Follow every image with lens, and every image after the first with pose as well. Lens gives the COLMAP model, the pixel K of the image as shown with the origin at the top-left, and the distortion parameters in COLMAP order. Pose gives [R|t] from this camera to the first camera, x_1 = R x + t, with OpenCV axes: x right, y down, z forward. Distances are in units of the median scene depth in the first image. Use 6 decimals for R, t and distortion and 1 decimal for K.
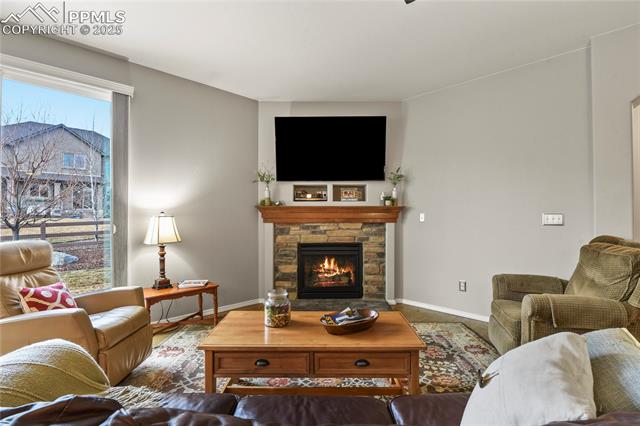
lens RADIAL K [[305.4, 0, 320.0], [0, 305.4, 213.0], [0, 0, 1]] dist [-0.012272, -0.000472]
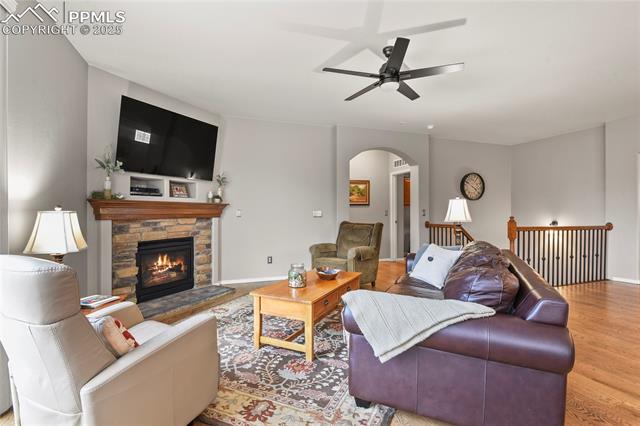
lens RADIAL K [[305.4, 0, 320.0], [0, 305.4, 213.0], [0, 0, 1]] dist [-0.012272, -0.000472]
pose [[0.436733, -0.002852, 0.899587, -0.644302], [-0.008729, 0.999934, 0.007408, 0.002242], [-0.899549, -0.011088, 0.436679, 0.128334]]
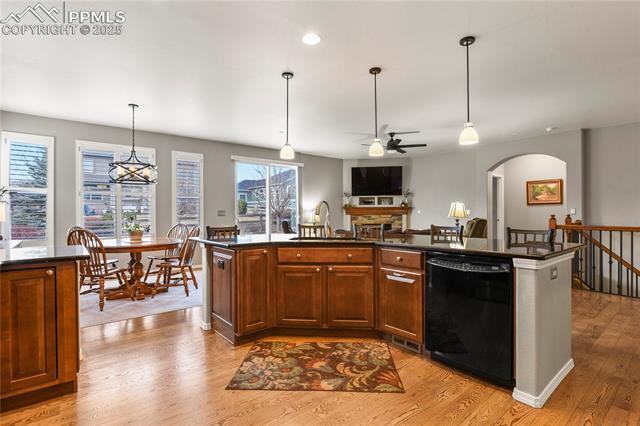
lens RADIAL K [[305.4, 0, 320.0], [0, 305.4, 213.0], [0, 0, 1]] dist [-0.012272, -0.000472]
pose [[0.994403, -0.004405, -0.105562, -0.138610], [0.005255, 0.999956, 0.007776, 0.000935], [0.105523, -0.008287, 0.994382, -1.219889]]
